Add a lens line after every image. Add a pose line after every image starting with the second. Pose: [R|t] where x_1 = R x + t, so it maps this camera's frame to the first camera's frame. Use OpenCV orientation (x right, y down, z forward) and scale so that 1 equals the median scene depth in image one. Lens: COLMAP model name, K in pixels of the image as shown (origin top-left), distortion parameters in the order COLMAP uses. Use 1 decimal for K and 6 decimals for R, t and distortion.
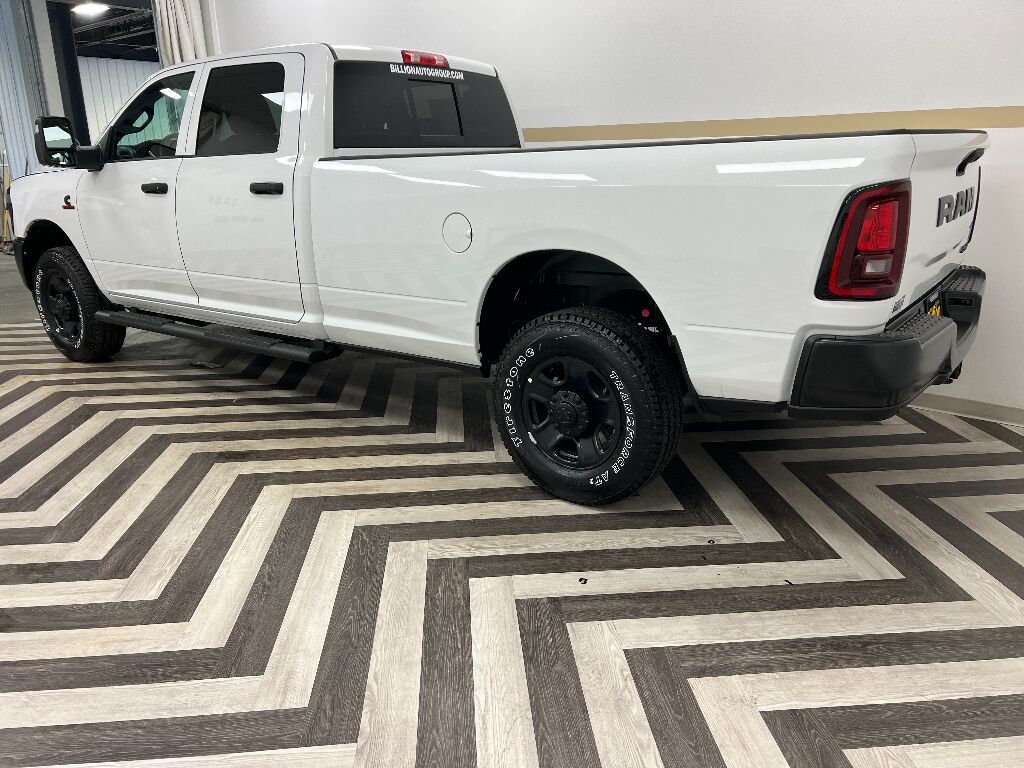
lens RADIAL K [[776.9, 0, 514.9], [0, 776.9, 395.0], [0, 0, 1]] dist [0.005535, 0.004275]
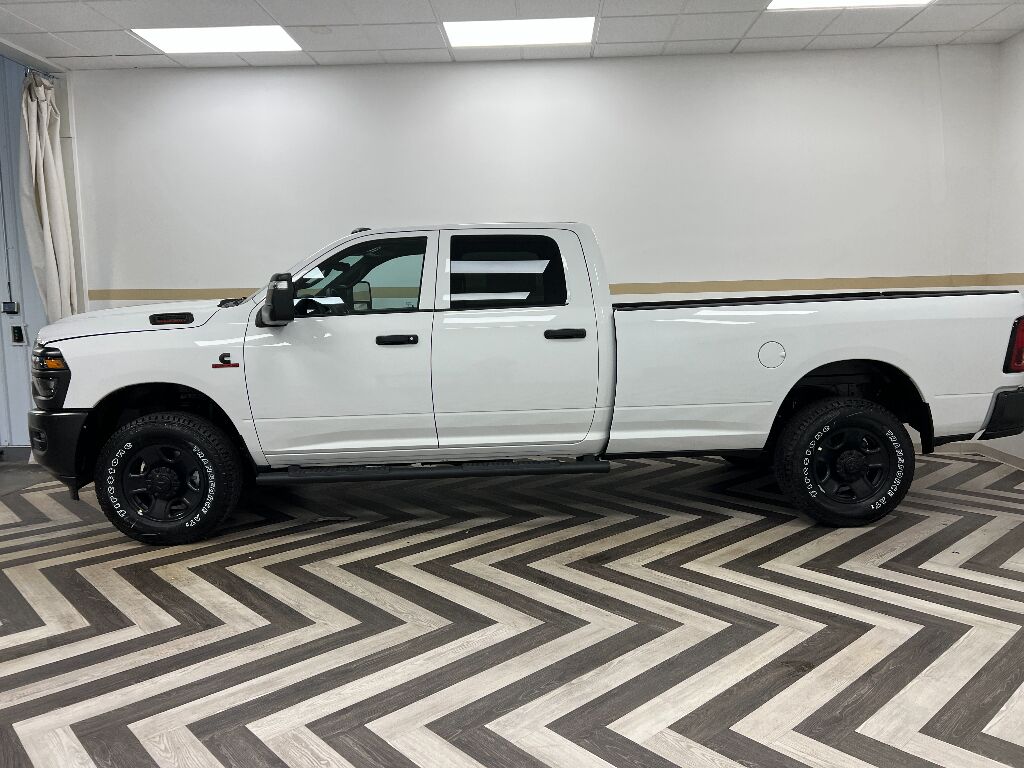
lens RADIAL K [[766.4, 0, 512.0], [0, 766.4, 384.0], [0, 0, 1]] dist [0.086270, -0.122499]
pose [[0.792712, -0.065481, 0.606070, -1.309398], [0.190446, 0.971052, -0.144181, -0.036982], [-0.579084, 0.229718, 0.782235, 0.148396]]
